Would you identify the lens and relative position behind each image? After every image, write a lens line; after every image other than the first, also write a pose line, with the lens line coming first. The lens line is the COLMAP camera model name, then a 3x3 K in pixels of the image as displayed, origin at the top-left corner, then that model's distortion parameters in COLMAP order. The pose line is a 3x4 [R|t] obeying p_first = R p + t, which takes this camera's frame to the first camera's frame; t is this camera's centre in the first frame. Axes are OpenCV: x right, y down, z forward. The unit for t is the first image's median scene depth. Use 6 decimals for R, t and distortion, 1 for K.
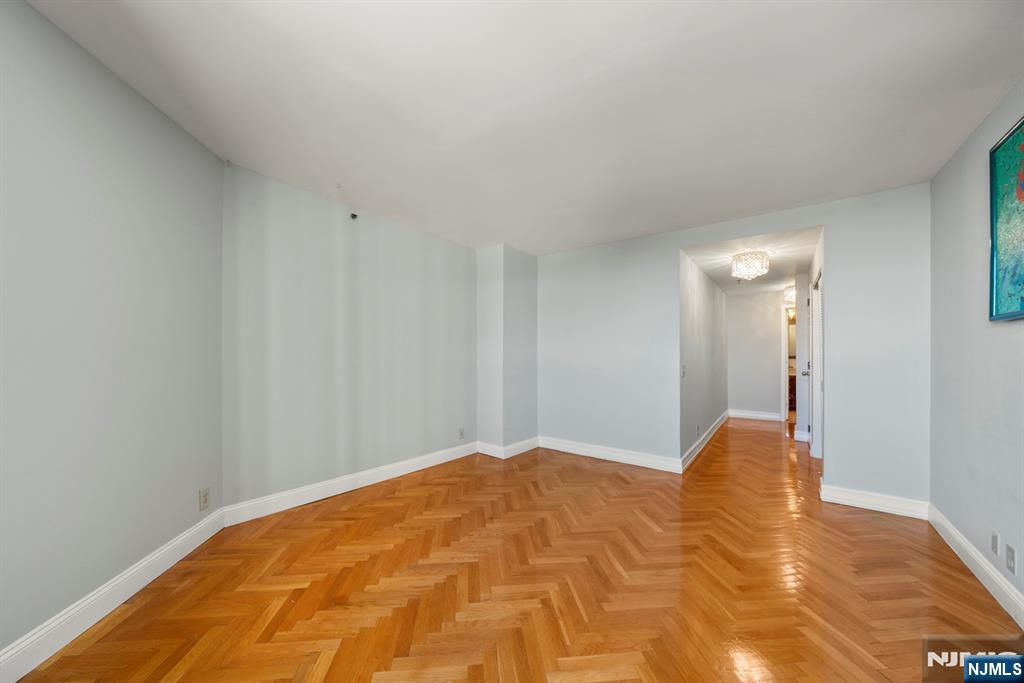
lens RADIAL K [[332.7, 0, 505.1], [0, 332.7, 350.0], [0, 0, 1]] dist [-0.000102, -0.000010]
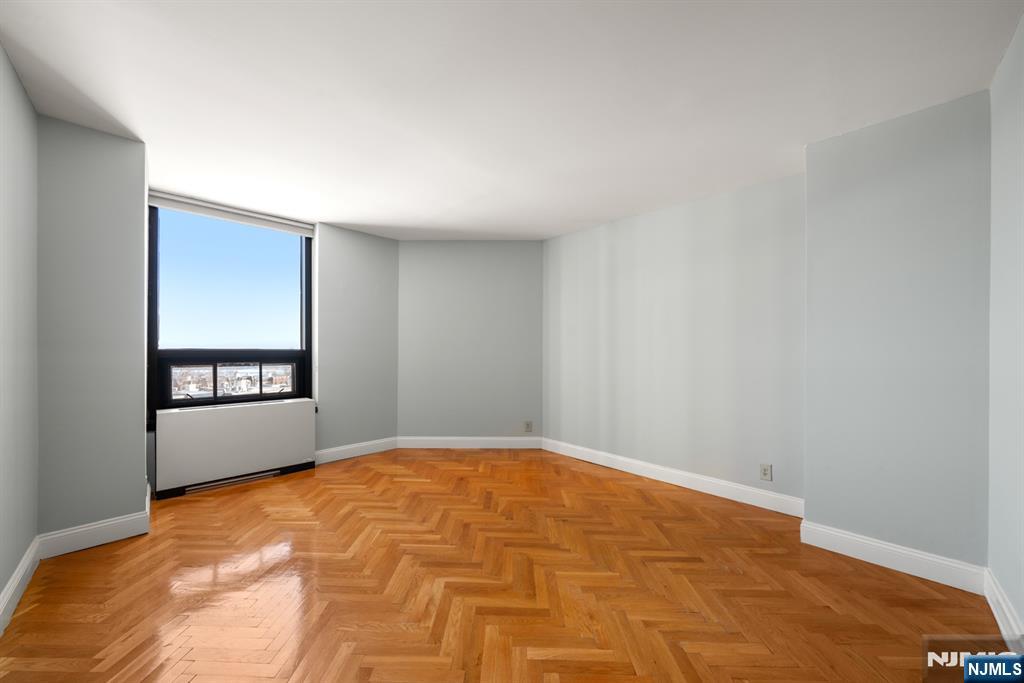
lens RADIAL K [[373.0, 0, 514.9], [0, 373.0, 353.6], [0, 0, 1]] dist [-0.011011, -0.000290]
pose [[-0.088746, -0.004467, -0.996044, 0.999200], [0.000739, 0.999989, -0.004550, 0.046674], [0.996054, -0.001140, -0.088742, 0.954020]]
